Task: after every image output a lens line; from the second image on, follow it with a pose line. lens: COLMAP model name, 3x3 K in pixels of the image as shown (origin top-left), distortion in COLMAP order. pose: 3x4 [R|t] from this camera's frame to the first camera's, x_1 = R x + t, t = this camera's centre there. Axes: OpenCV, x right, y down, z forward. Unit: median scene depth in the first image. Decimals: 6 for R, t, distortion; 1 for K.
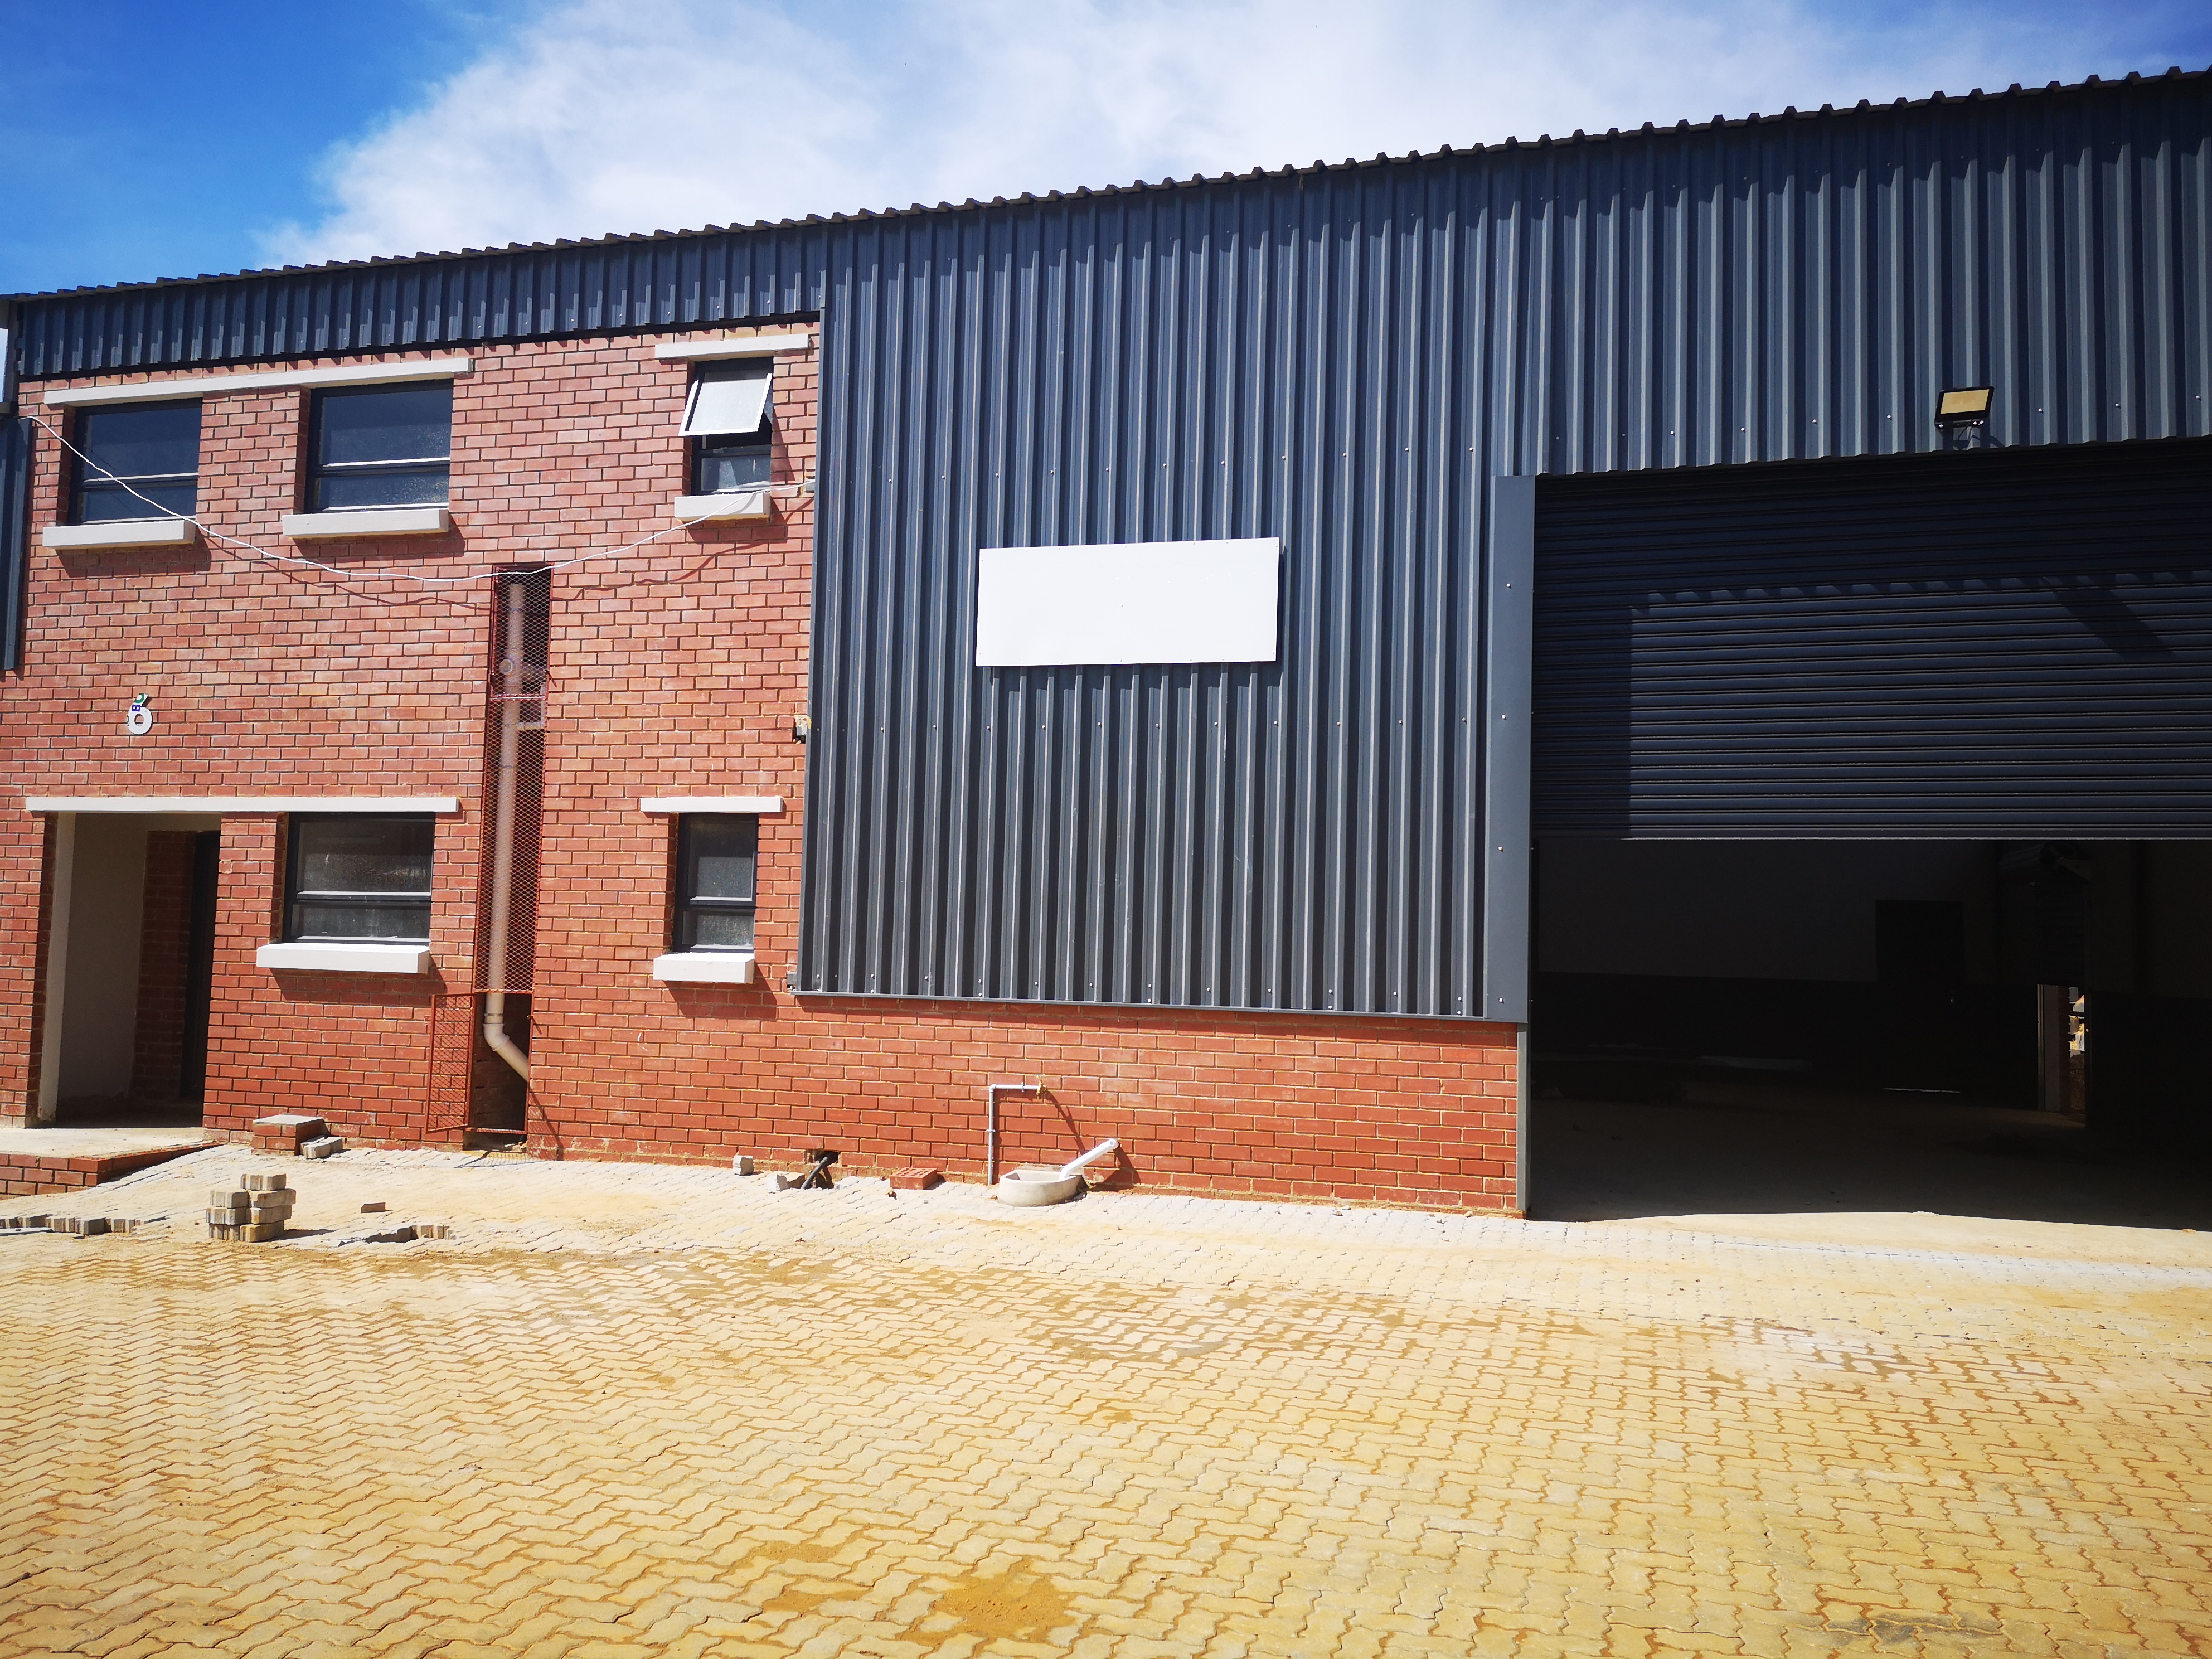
lens RADIAL K [[1712.6, 0, 1090.6], [0, 1712.6, 820.1], [0, 0, 1]] dist [0.088301, -0.111170]
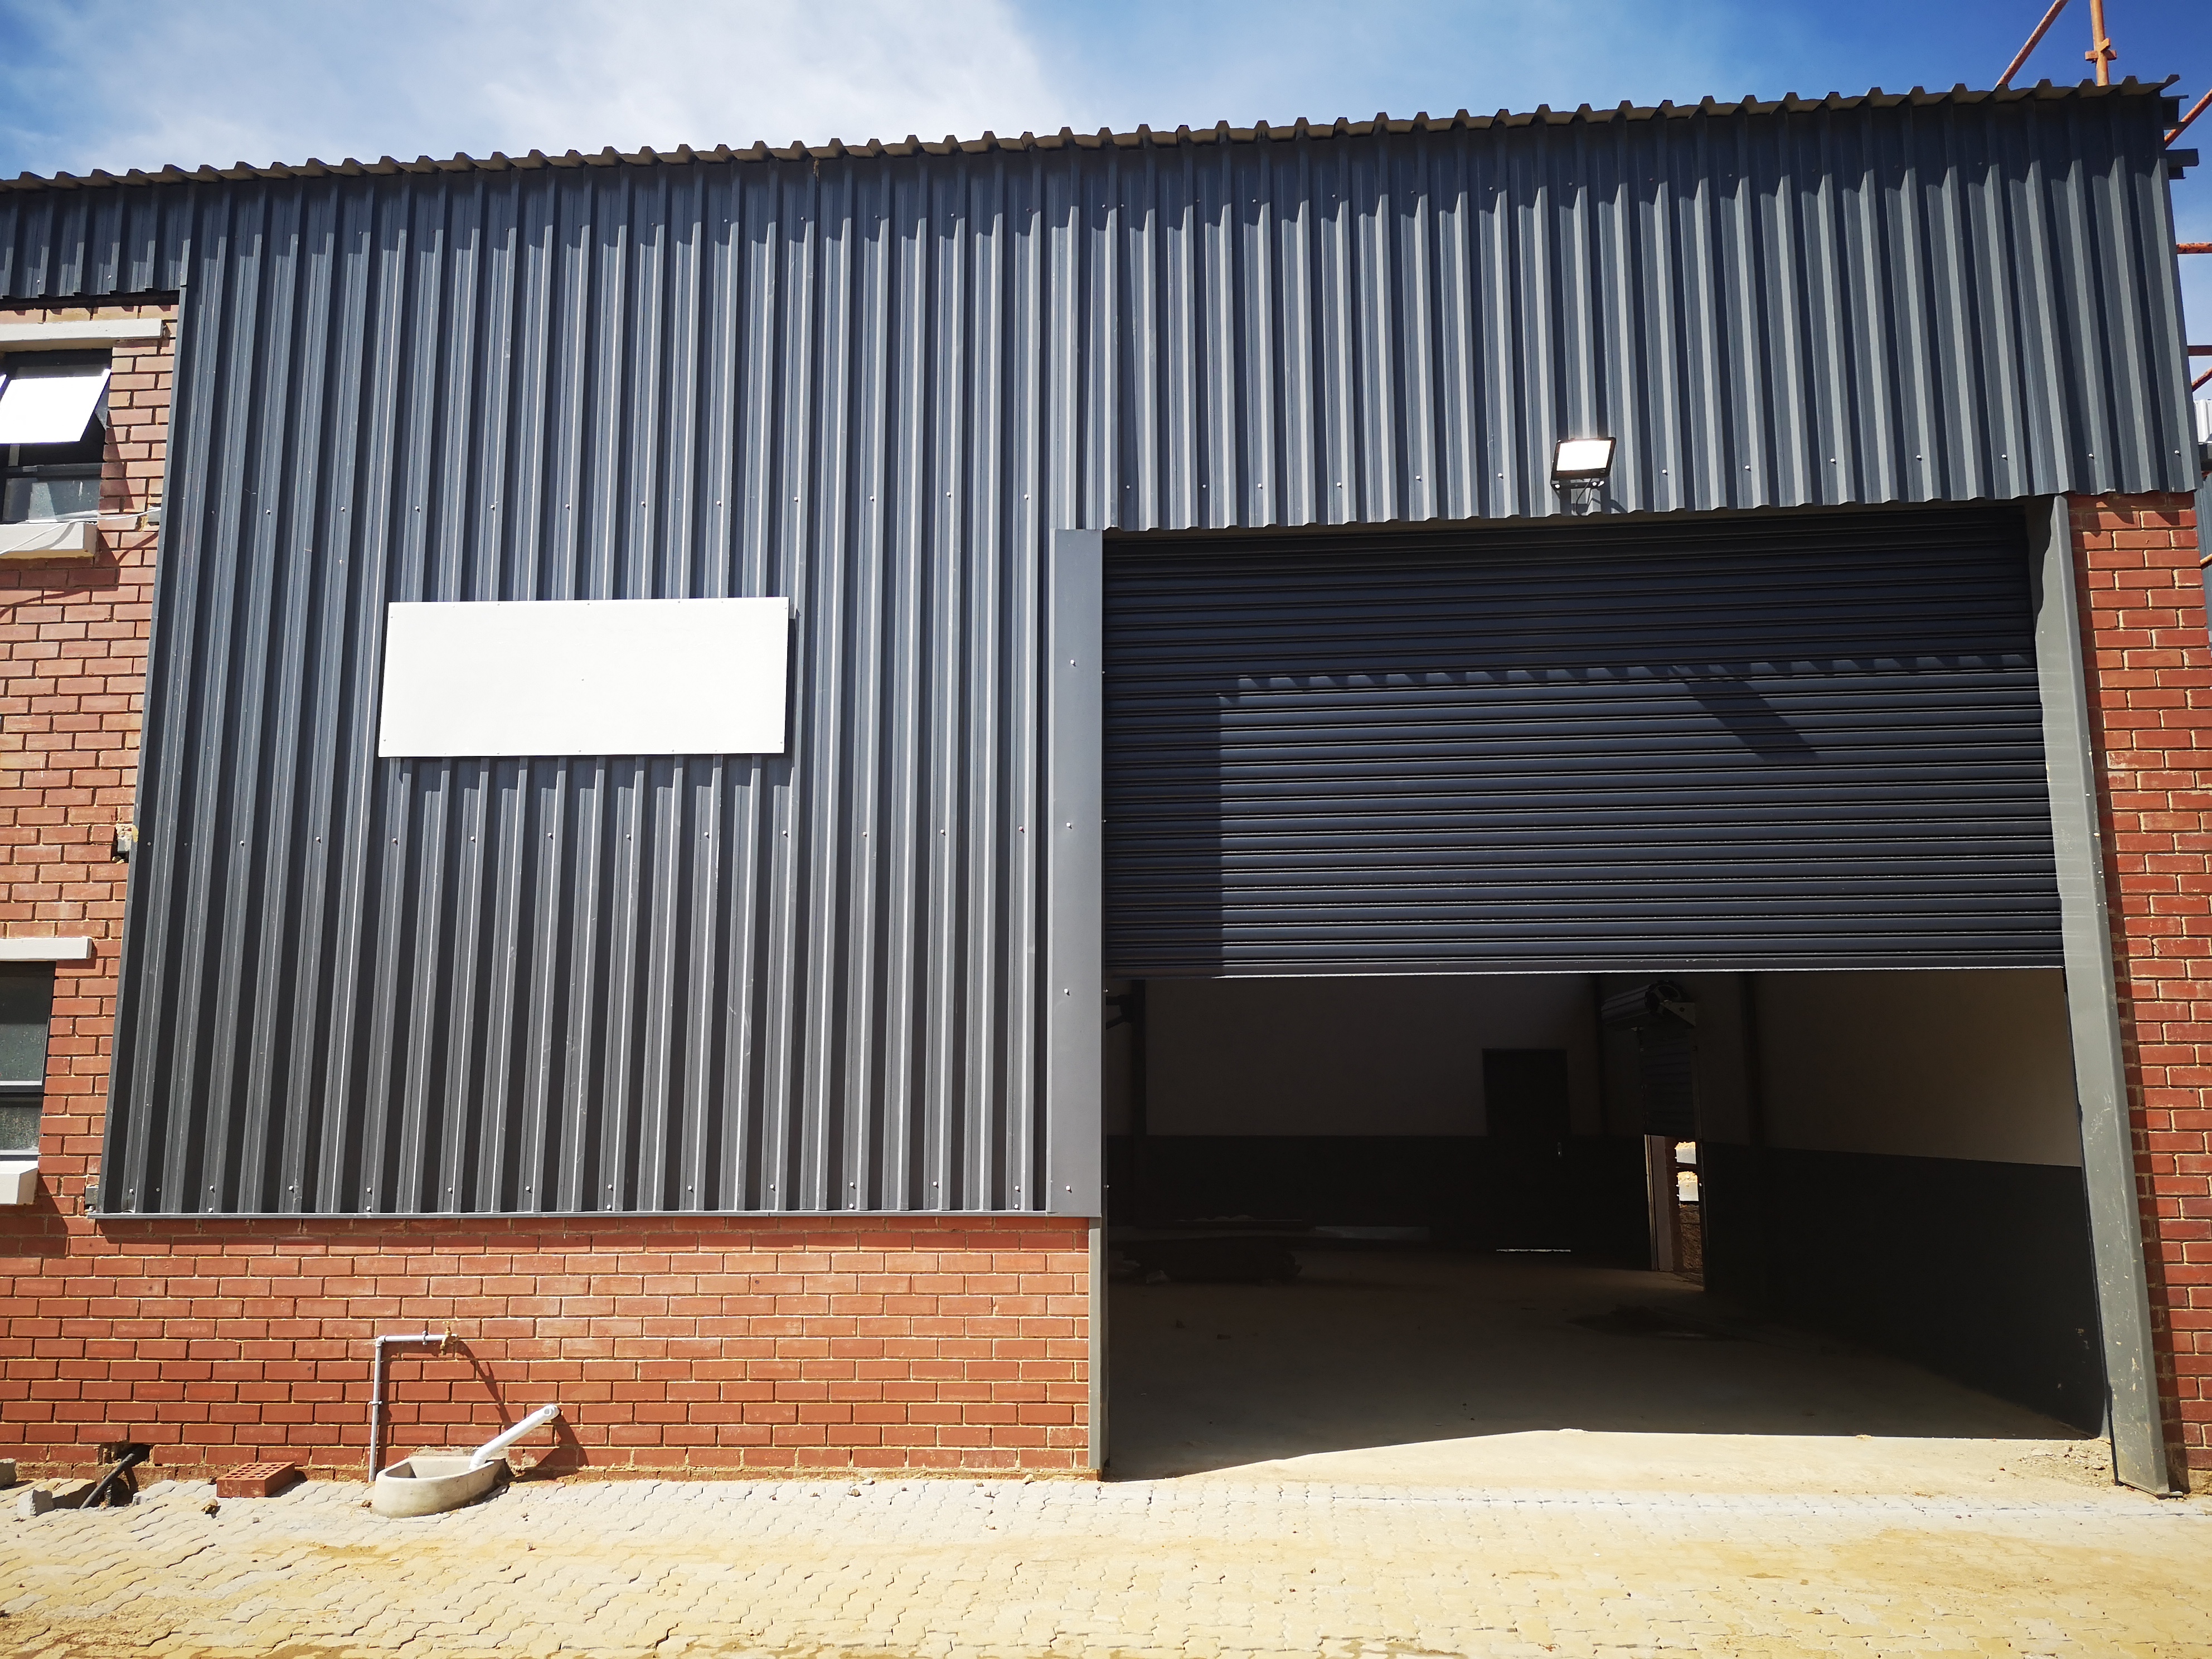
lens RADIAL K [[1712.6, 0, 1090.6], [0, 1712.6, 820.1], [0, 0, 1]] dist [0.088301, -0.111170]
pose [[0.977539, 0.007233, 0.210630, 0.078875], [0.012283, 0.995757, -0.091197, 0.009712], [-0.210396, 0.091736, 0.973303, 0.215152]]
